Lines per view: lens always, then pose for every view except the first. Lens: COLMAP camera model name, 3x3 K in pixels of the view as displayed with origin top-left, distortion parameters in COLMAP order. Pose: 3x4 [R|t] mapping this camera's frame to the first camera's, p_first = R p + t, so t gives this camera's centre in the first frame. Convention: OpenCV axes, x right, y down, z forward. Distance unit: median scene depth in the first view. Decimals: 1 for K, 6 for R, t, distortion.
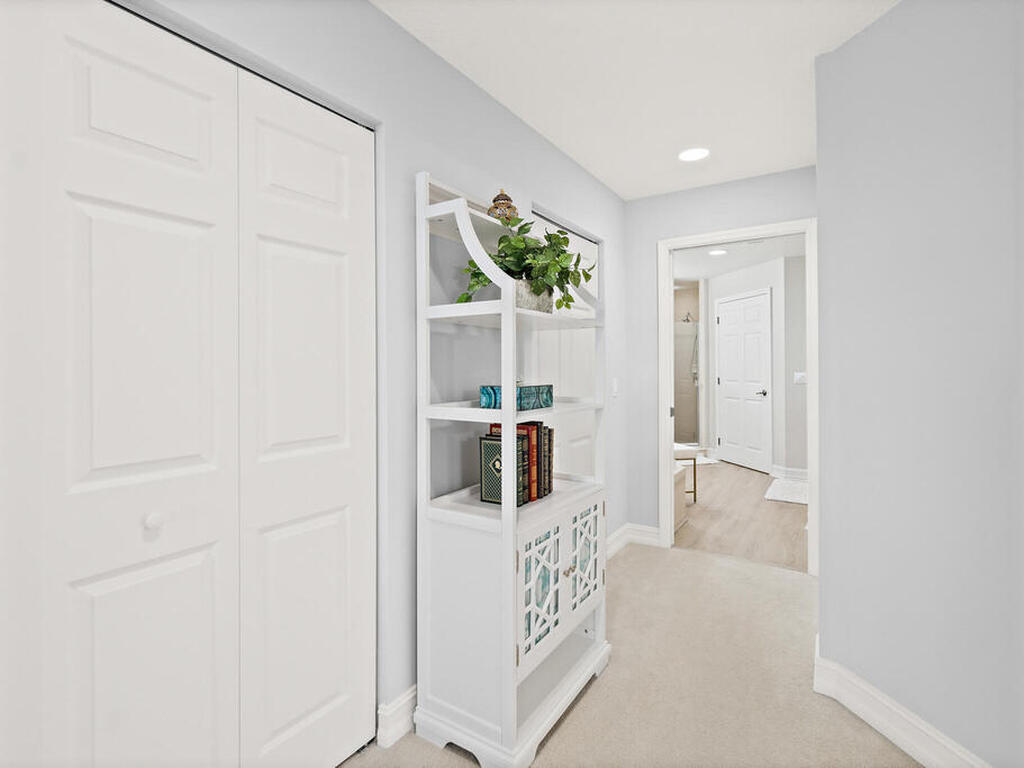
lens RADIAL K [[502.2, 0, 509.0], [0, 502.2, 368.8], [0, 0, 1]] dist [-0.003464, -0.000229]
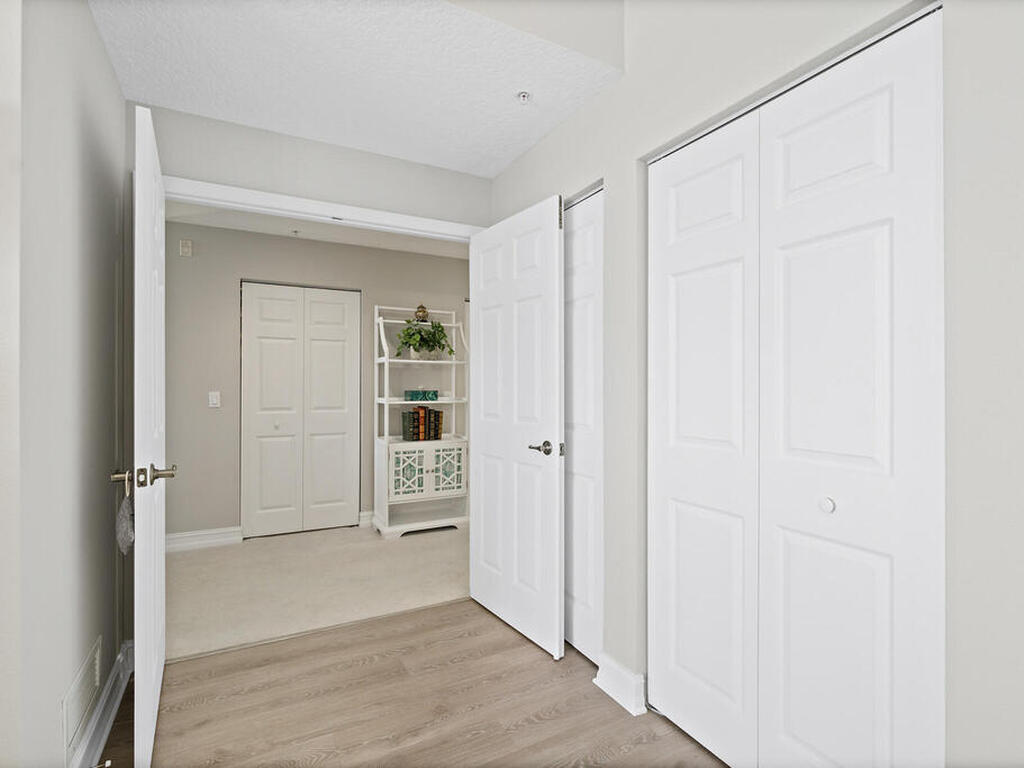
lens RADIAL K [[495.7, 0, 512.0], [0, 495.7, 384.0], [0, 0, 1]] dist [-0.002307, -0.000229]
pose [[0.881001, 0.008303, -0.473042, 1.473949], [-0.009105, 0.999958, 0.000594, -0.002179], [0.473027, 0.003783, 0.881040, -0.800821]]
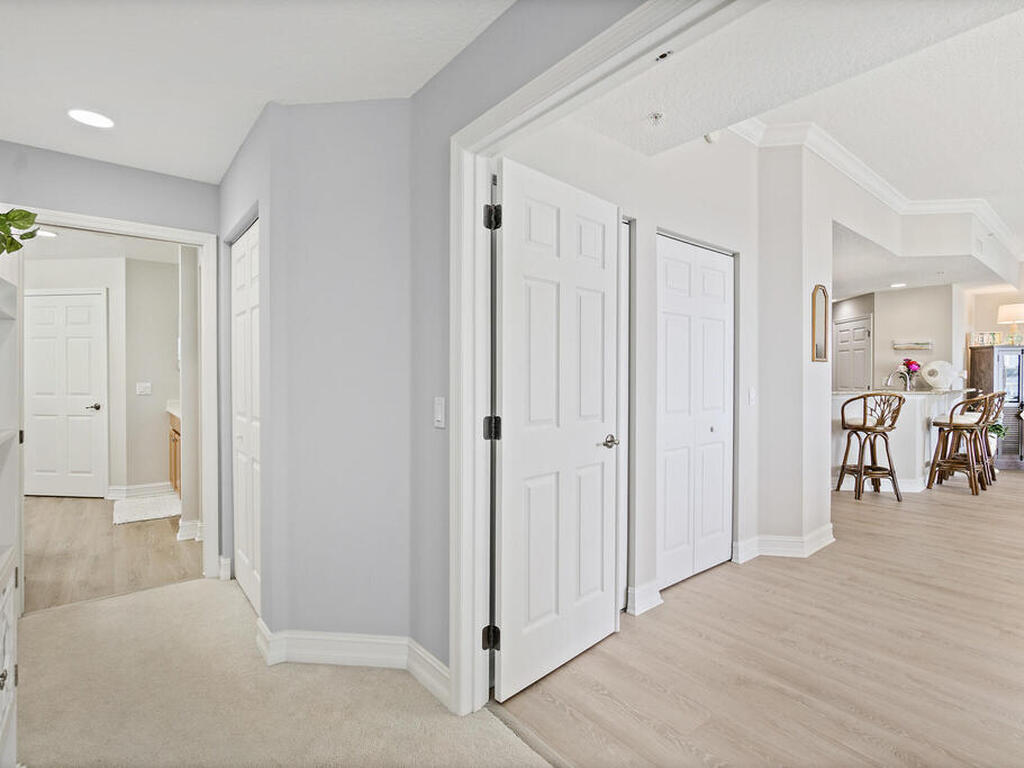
lens RADIAL K [[495.7, 0, 512.0], [0, 495.7, 384.0], [0, 0, 1]] dist [-0.002307, -0.000229]
pose [[0.313225, -0.005095, 0.949665, -0.187618], [-0.004002, 0.999970, 0.006685, -0.000257], [-0.949671, -0.005895, 0.313195, 0.091844]]
